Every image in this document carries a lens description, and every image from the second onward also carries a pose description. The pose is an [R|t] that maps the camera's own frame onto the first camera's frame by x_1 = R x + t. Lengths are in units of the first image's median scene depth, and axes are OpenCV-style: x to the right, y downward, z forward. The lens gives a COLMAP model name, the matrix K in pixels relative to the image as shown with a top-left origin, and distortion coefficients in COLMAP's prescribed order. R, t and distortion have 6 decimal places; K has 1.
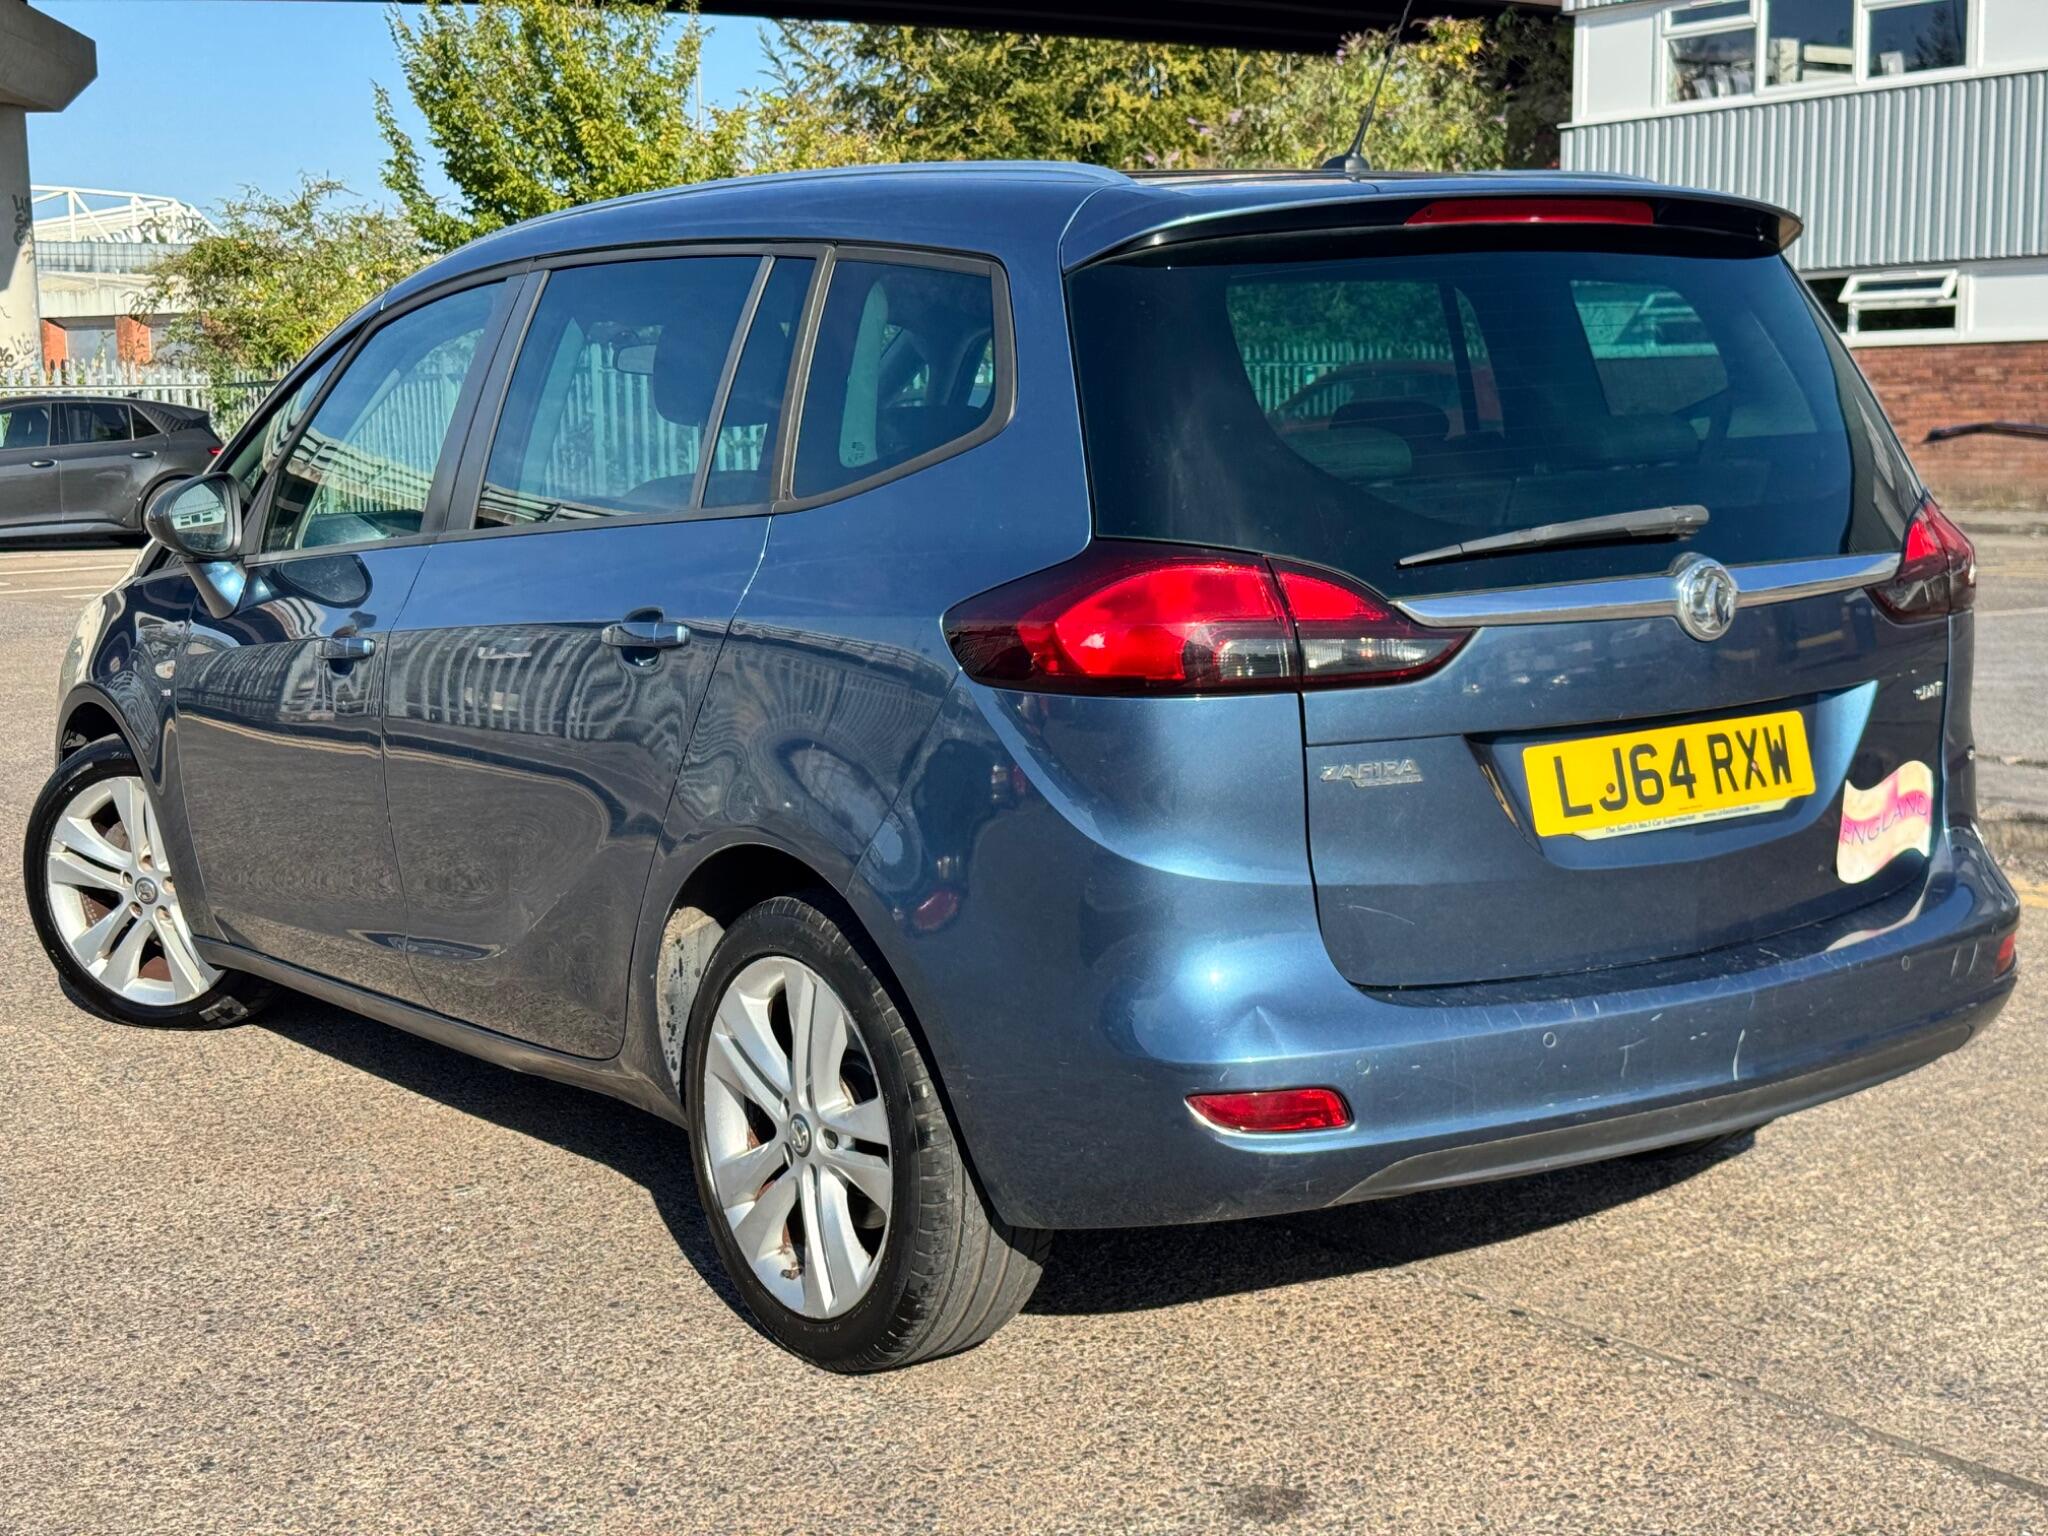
lens RADIAL K [[2871.4, 0, 1015.7], [0, 2871.4, 777.0], [0, 0, 1]] dist [0.095110, 0.000000]
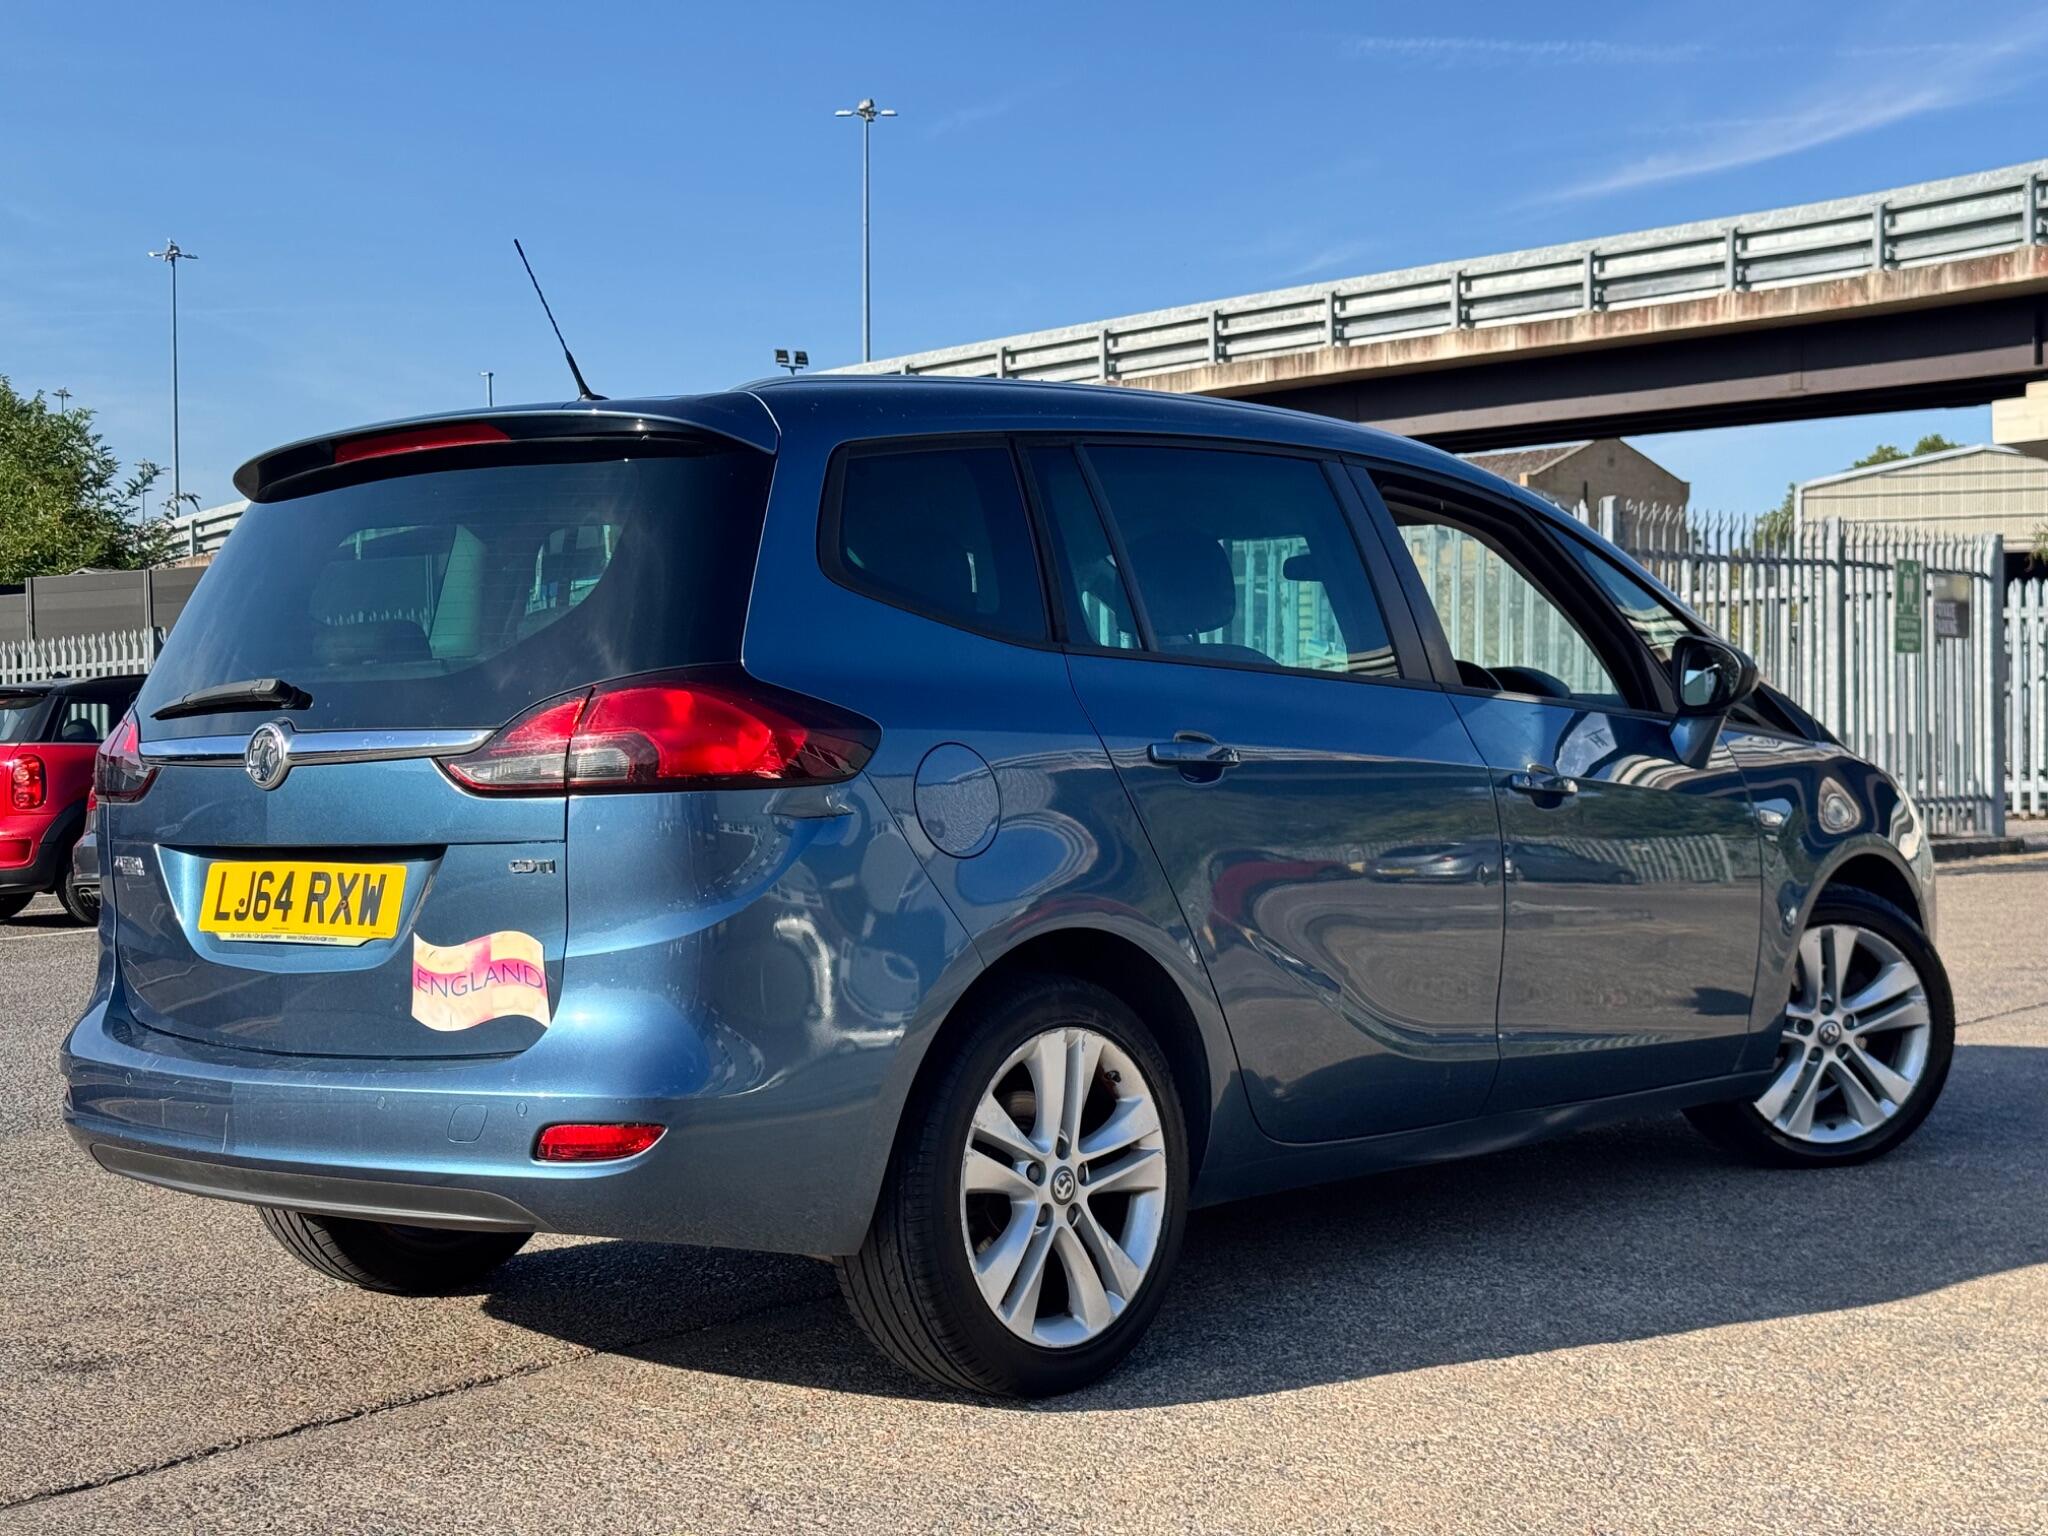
lens RADIAL K [[2871.4, 0, 1025.1], [0, 2871.4, 760.5], [0, 0, 1]] dist [0.095110, 0.000000]
pose [[0.232138, 0.027485, -0.972294, 1.430360], [-0.117615, 0.993059, -0.000009, -0.092576], [0.965546, 0.114358, 0.233760, 0.976365]]
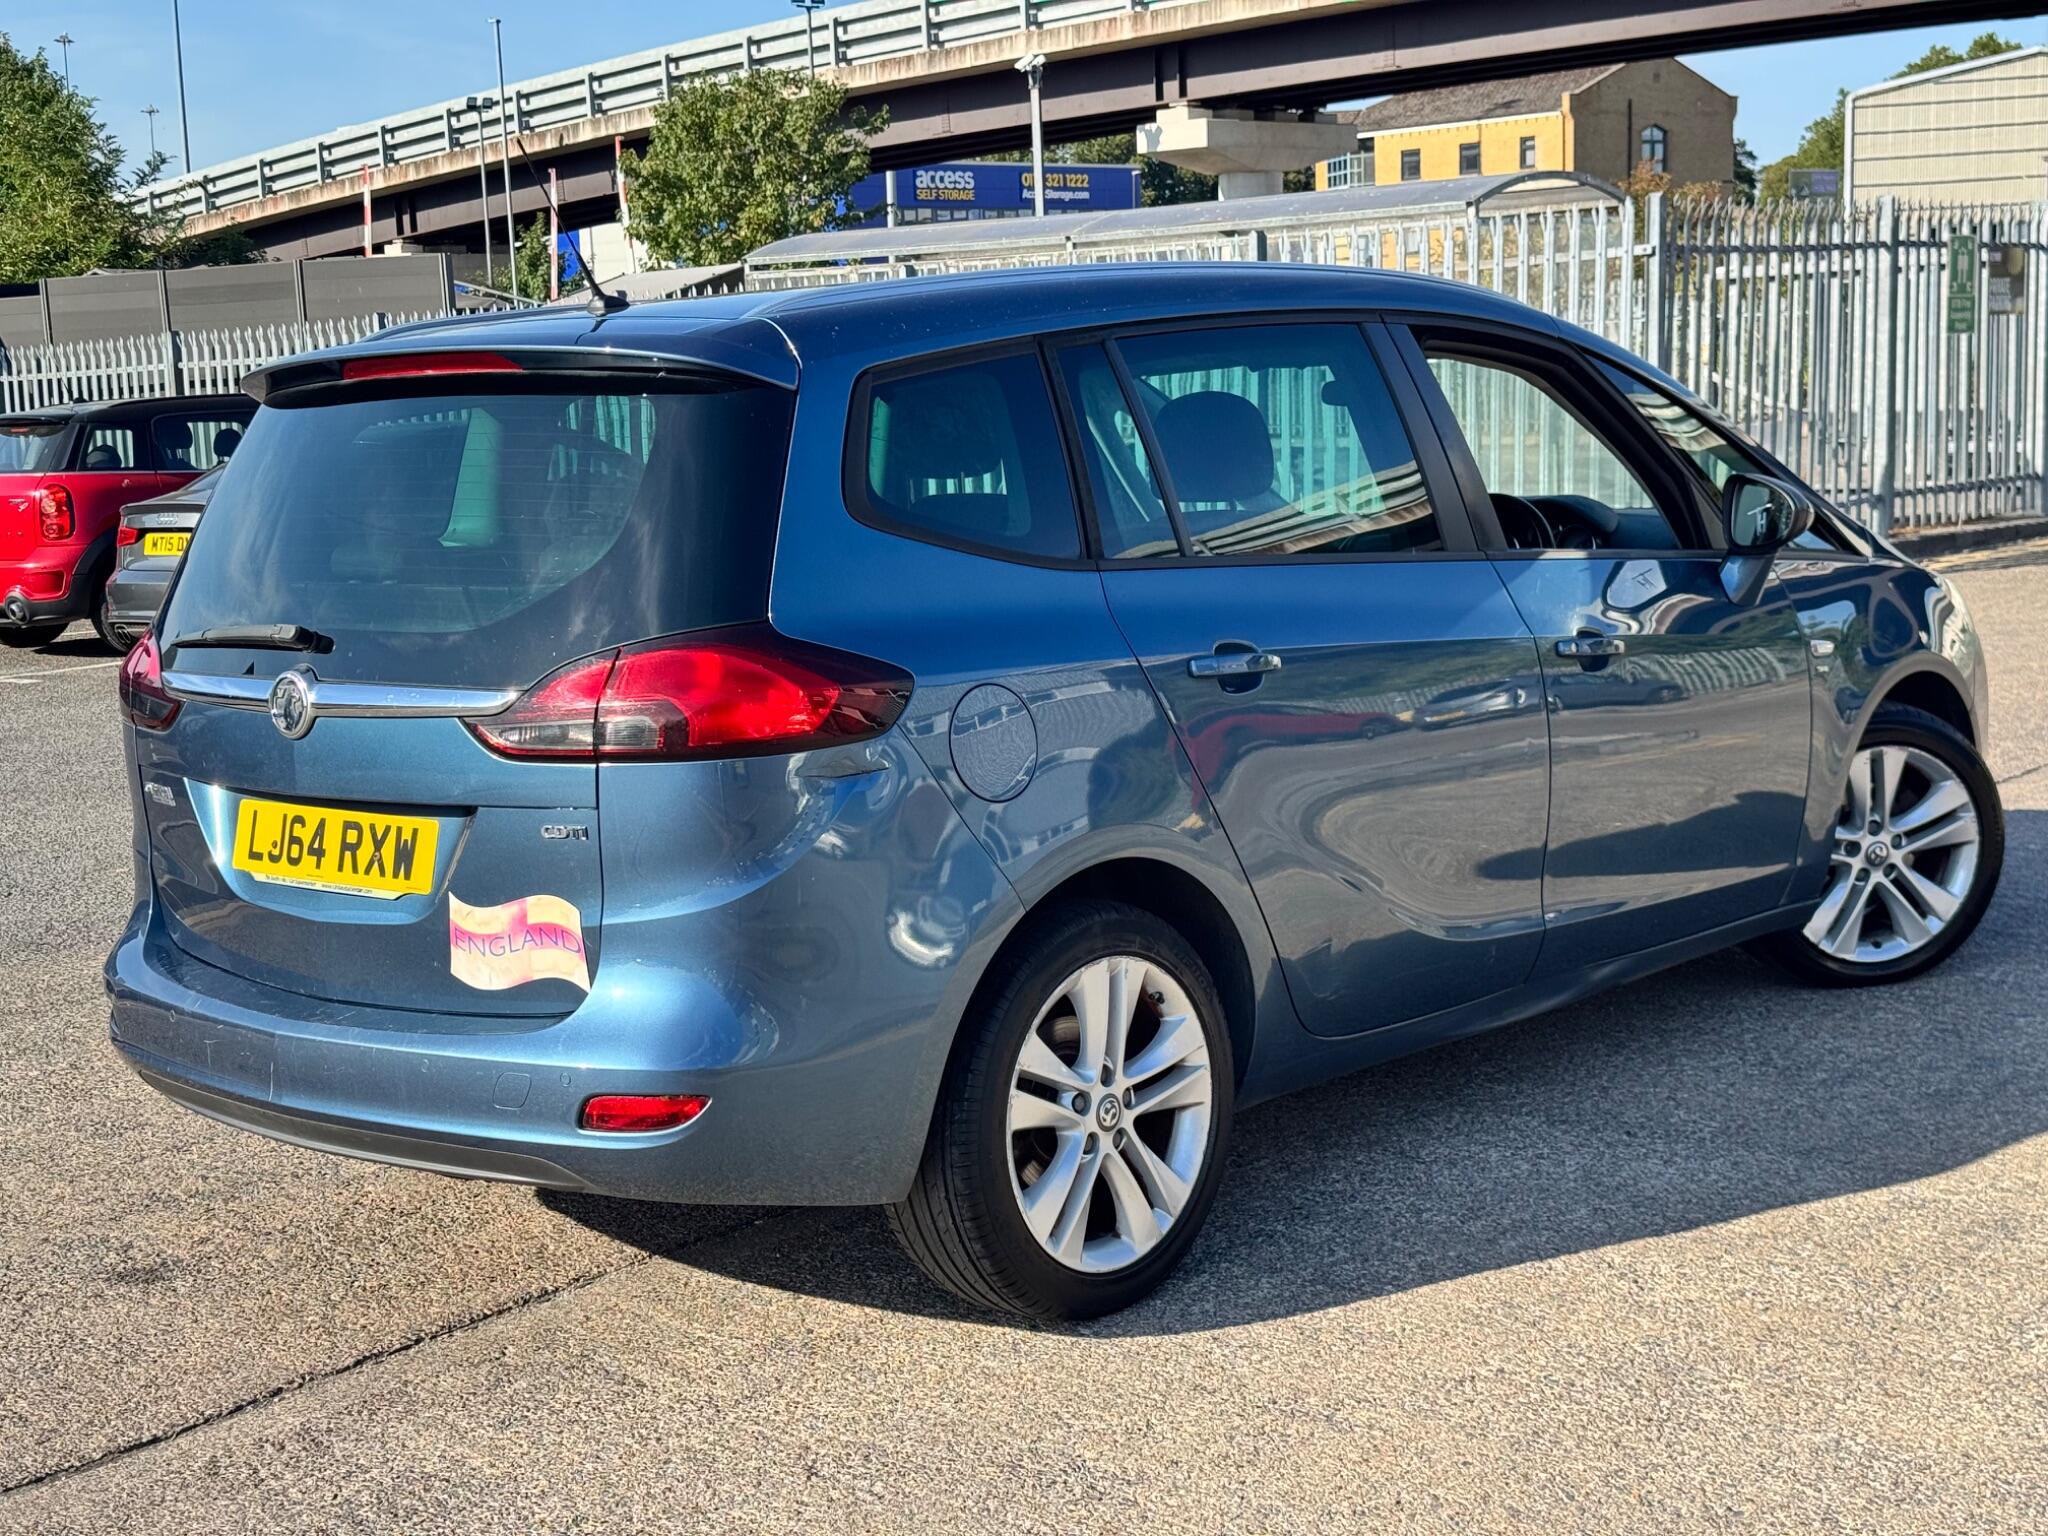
lens RADIAL K [[2871.4, 0, 1031.7], [0, 2871.4, 760.7], [0, 0, 1]] dist [0.095110, 0.000000]
pose [[0.223669, 0.148185, -0.963335, 1.399393], [-0.095146, 0.986974, 0.129730, -0.212948], [0.970010, 0.062640, 0.234854, 0.970528]]
